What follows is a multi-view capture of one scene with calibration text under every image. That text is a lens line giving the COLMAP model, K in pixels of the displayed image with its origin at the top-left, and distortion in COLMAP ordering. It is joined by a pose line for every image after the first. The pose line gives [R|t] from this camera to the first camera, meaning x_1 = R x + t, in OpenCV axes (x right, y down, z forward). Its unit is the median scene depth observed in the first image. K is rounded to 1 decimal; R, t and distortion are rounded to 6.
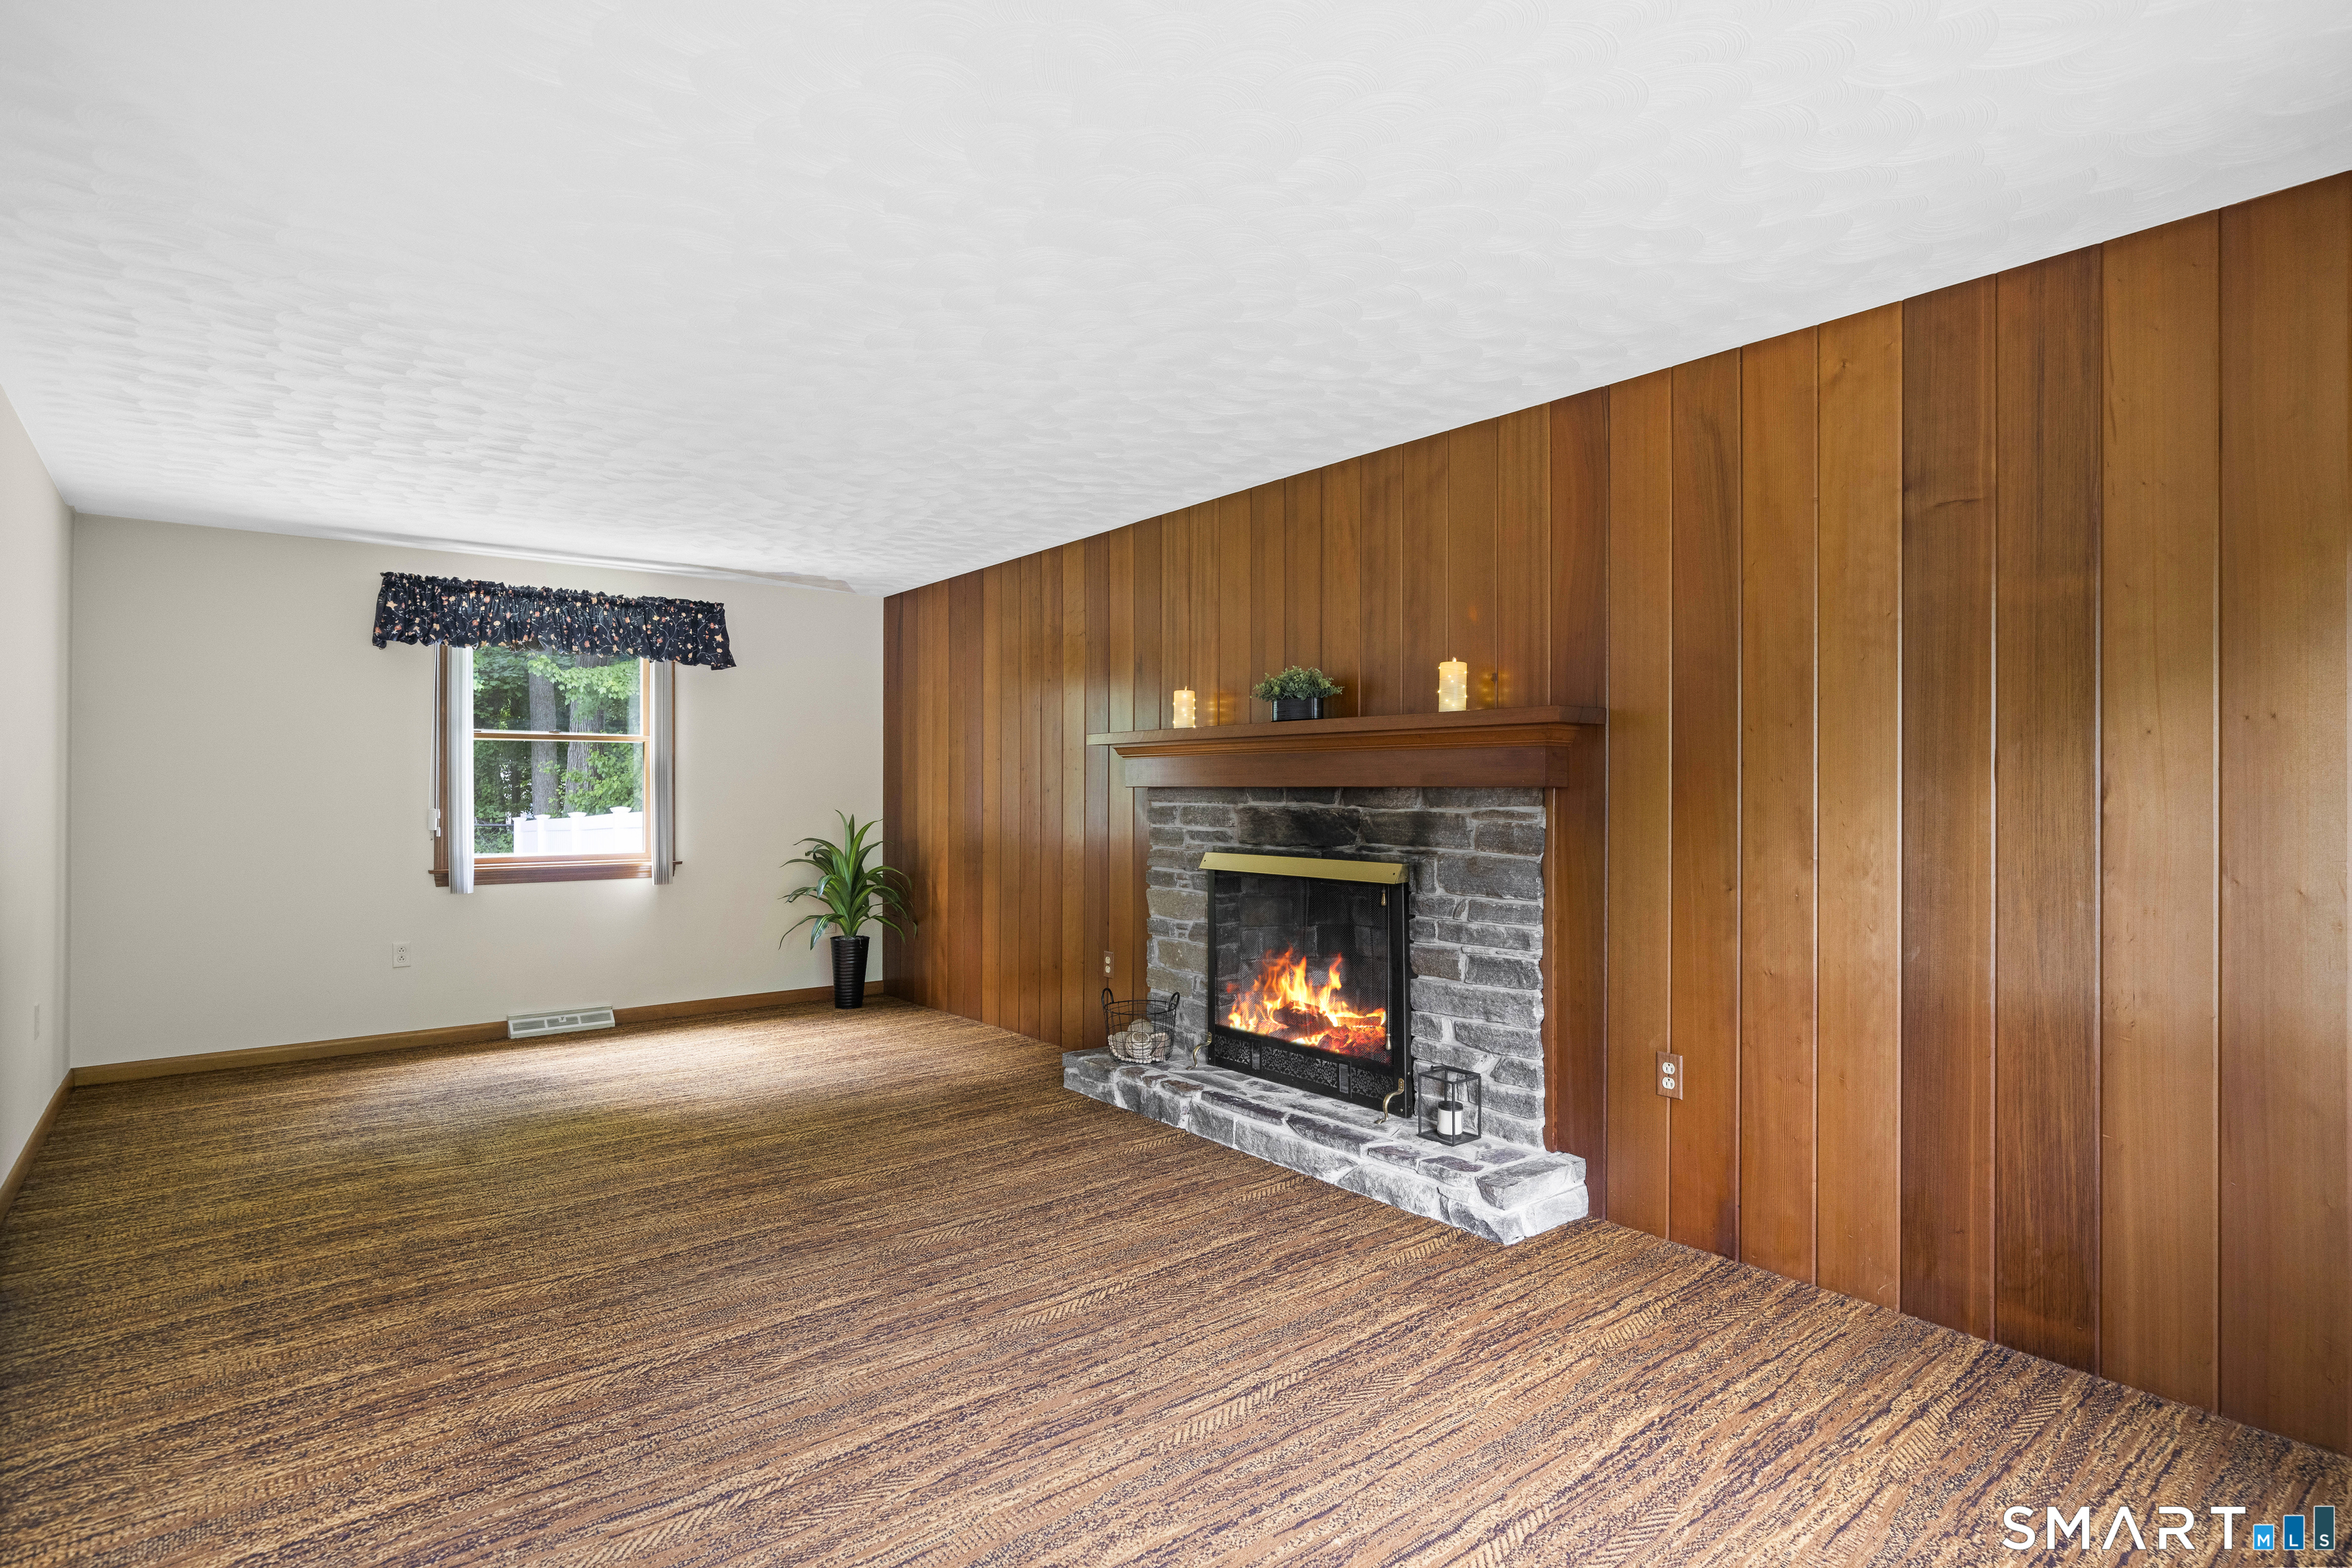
lens RADIAL K [[1200.1, 0, 1176.6], [0, 1200.1, 778.0], [0, 0, 1]] dist [0.000593, 0.000857]
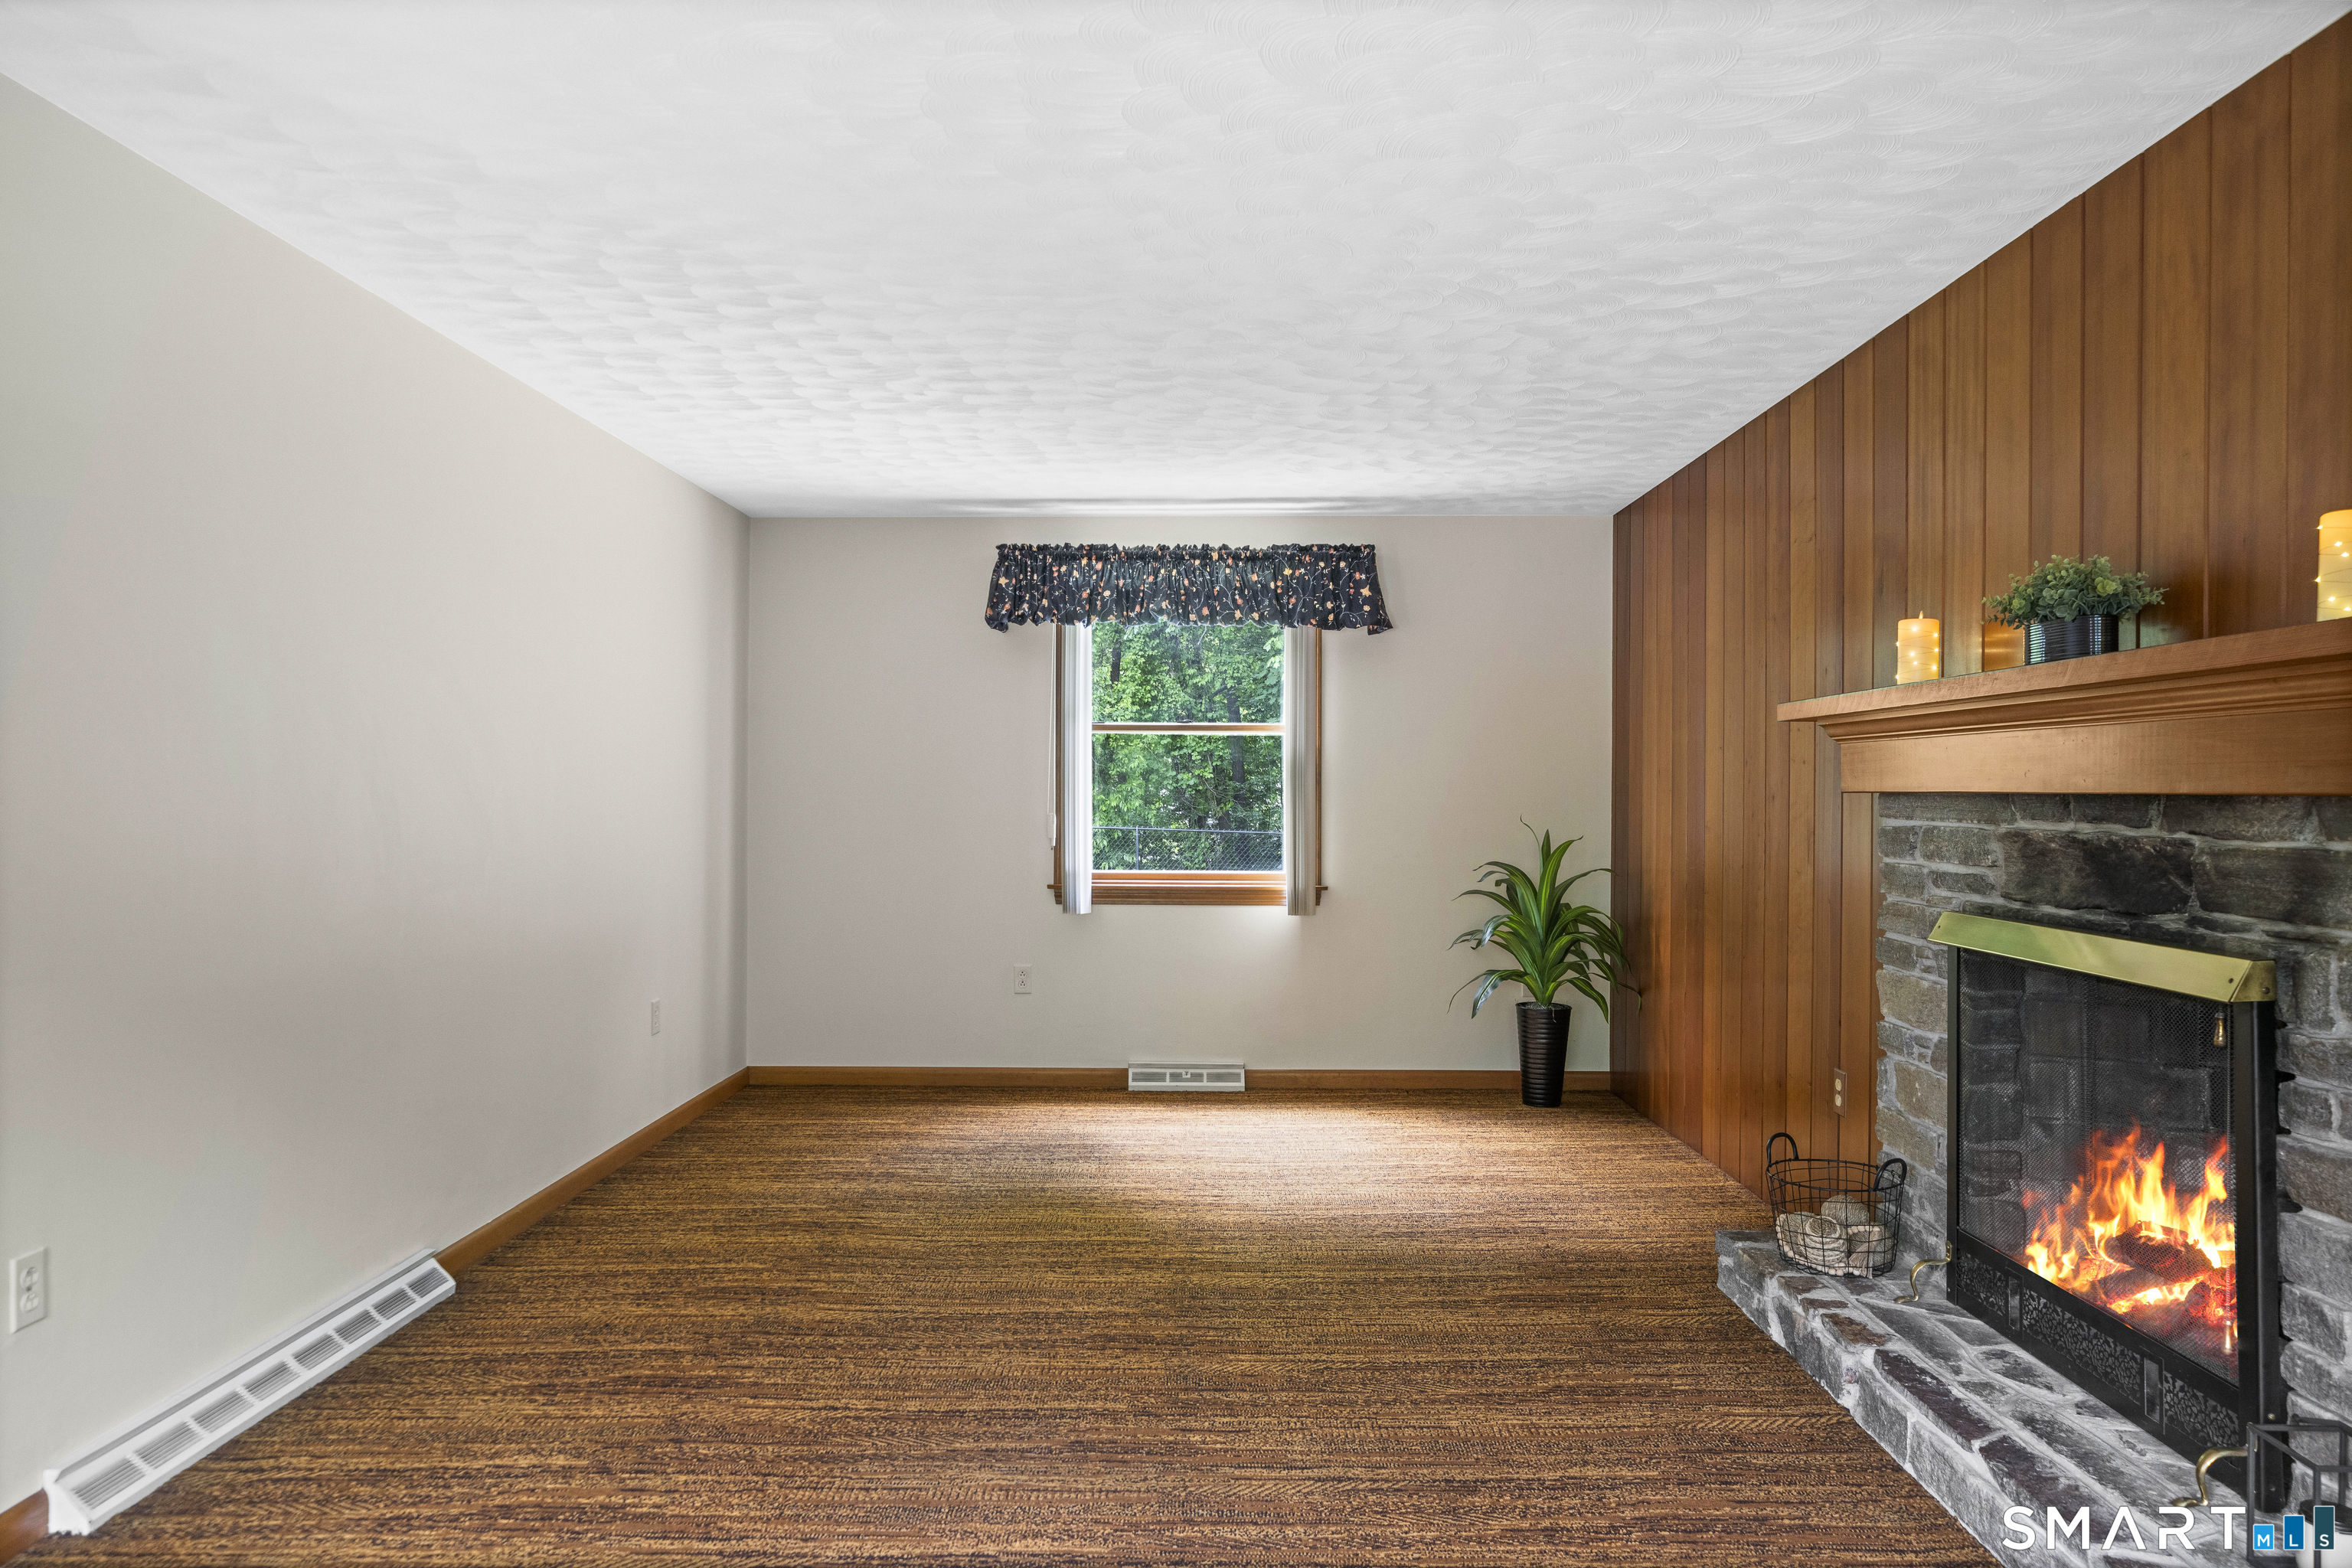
lens RADIAL K [[1576.3, 0, 1176.0], [0, 1576.3, 784.0], [0, 0, 1]] dist [-0.000307, 0.001740]
pose [[0.774074, 0.001761, -0.633093, 0.202332], [0.000151, 0.999996, 0.002965, 0.001261], [0.633095, -0.002391, 0.774070, 0.214081]]
